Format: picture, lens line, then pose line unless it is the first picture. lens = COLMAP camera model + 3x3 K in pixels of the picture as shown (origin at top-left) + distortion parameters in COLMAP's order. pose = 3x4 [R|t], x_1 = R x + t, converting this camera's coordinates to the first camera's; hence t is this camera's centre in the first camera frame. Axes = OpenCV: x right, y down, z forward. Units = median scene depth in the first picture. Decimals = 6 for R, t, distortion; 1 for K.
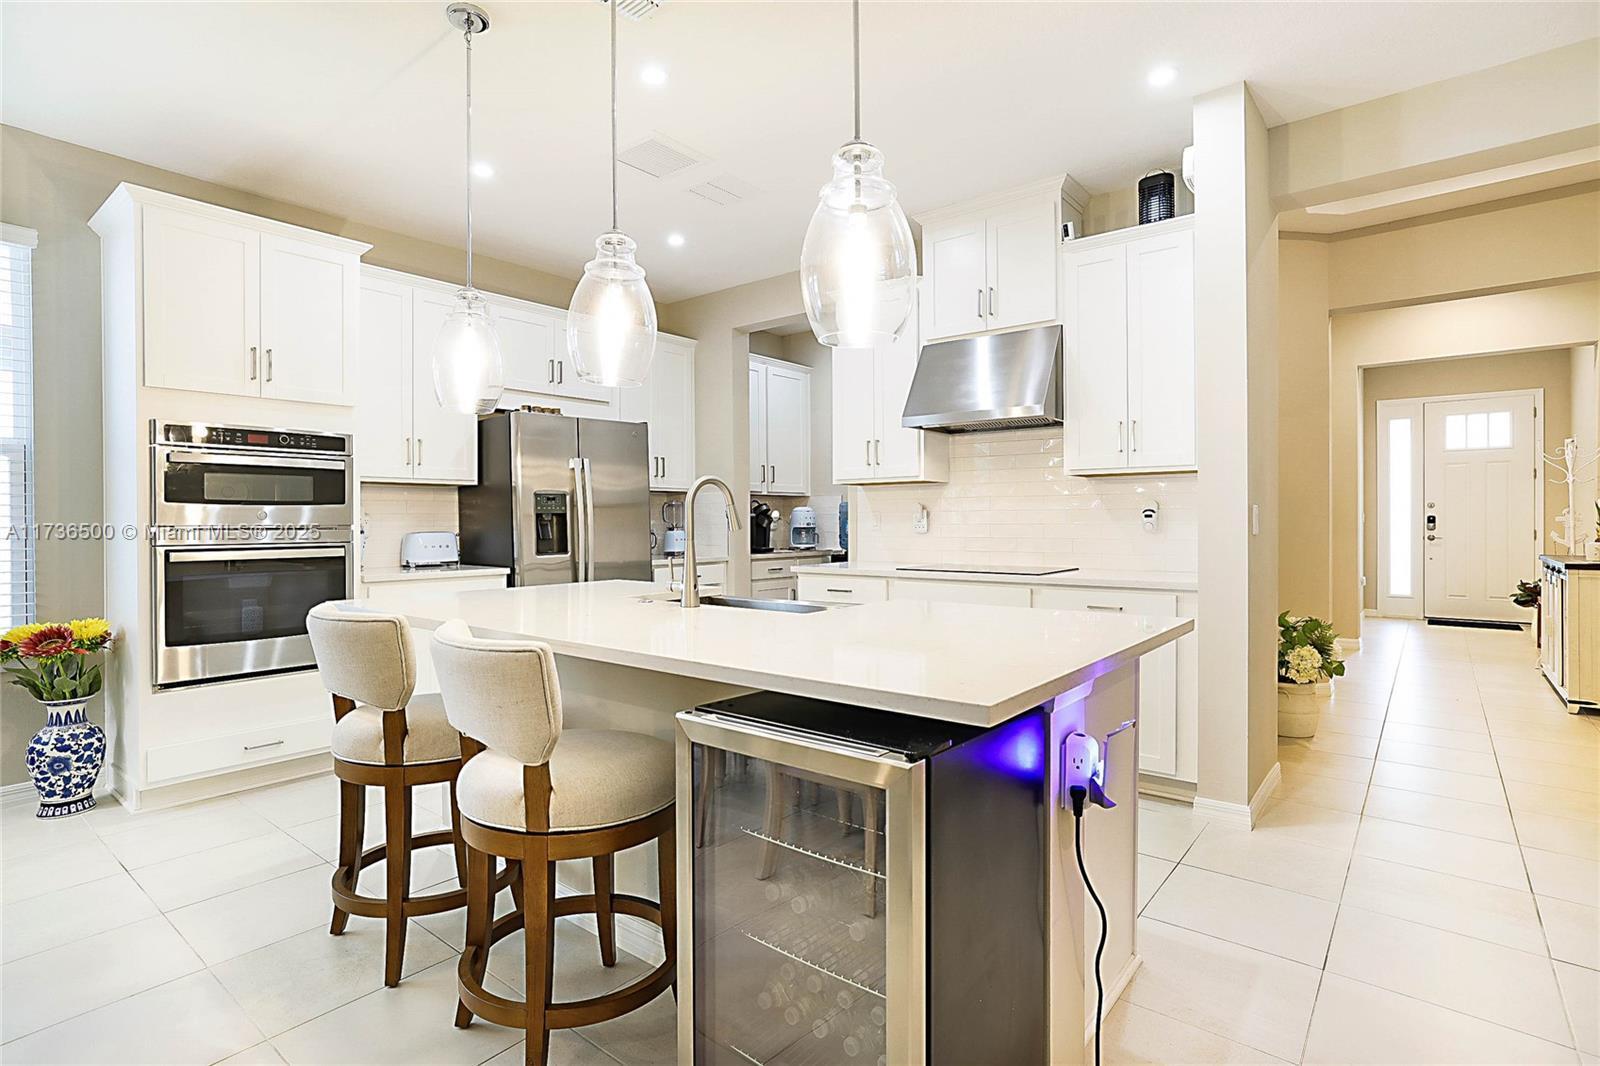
lens RADIAL K [[820.4, 0, 800.0], [0, 820.4, 533.0], [0, 0, 1]] dist [-0.000697, -0.000081]
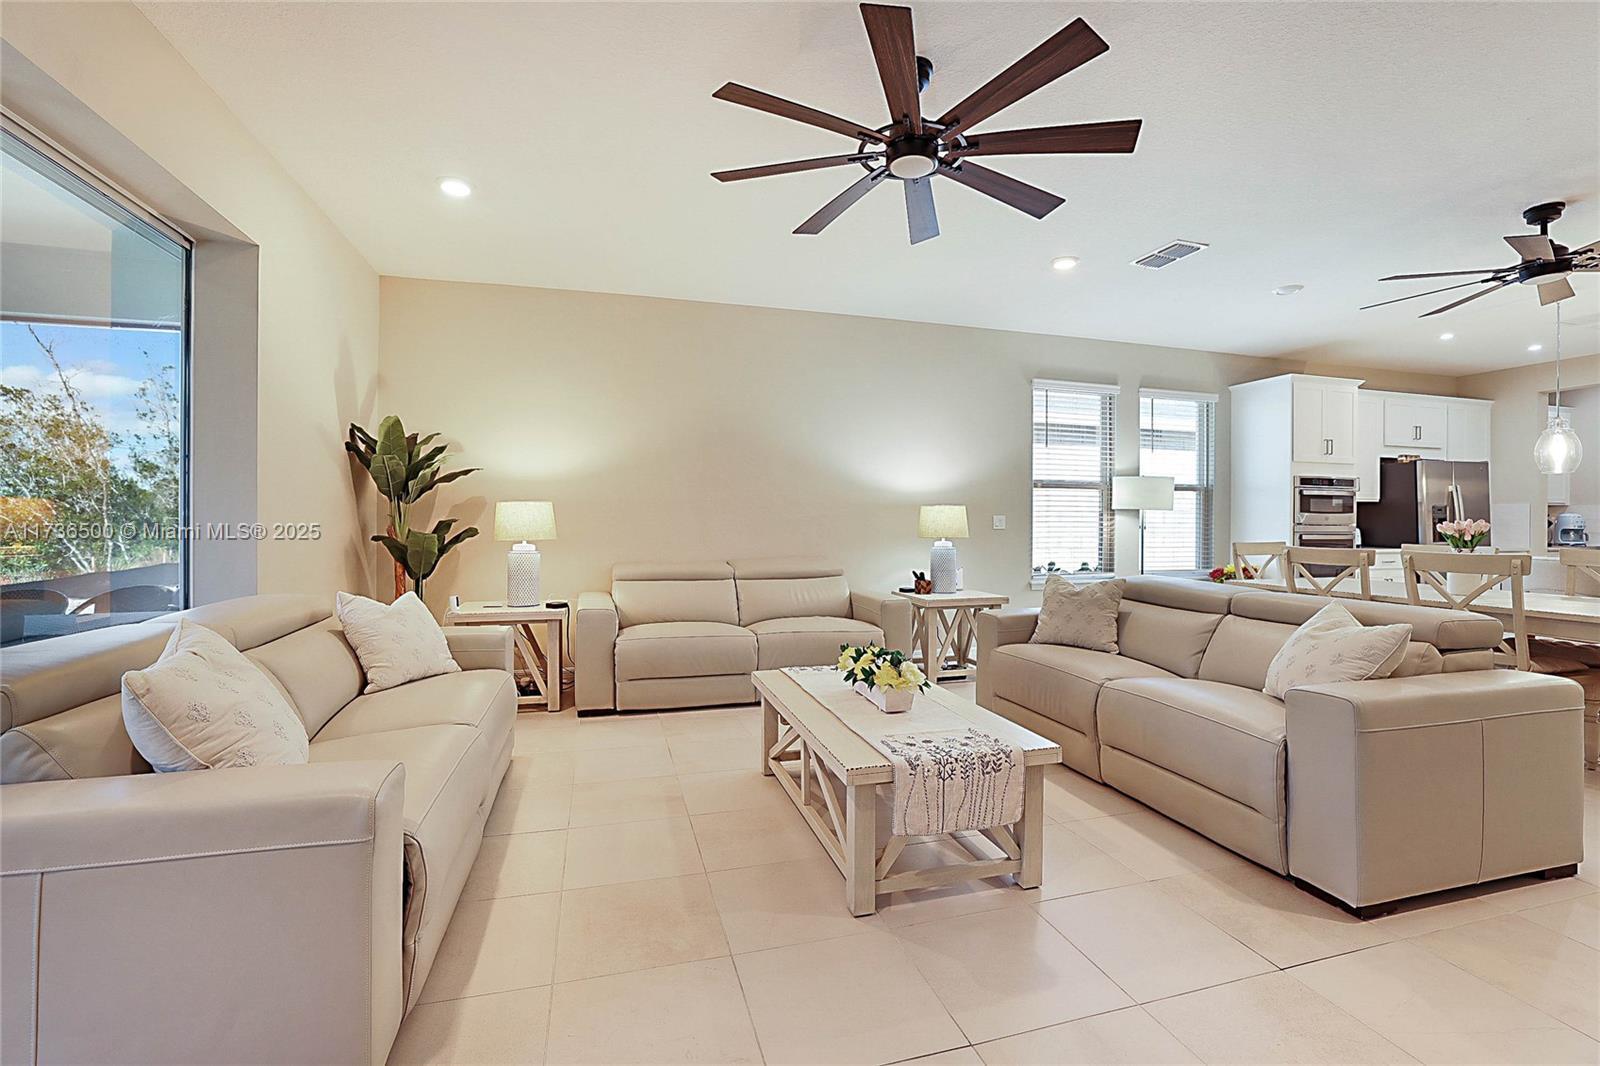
lens RADIAL K [[694.2, 0, 800.0], [0, 694.2, 533.0], [0, 0, 1]] dist [-0.001570, -0.000278]
pose [[0.832987, 0.018521, -0.552982, -0.723899], [-0.017270, 0.999823, 0.007472, 0.022630], [0.553023, 0.003326, 0.833159, -1.108275]]
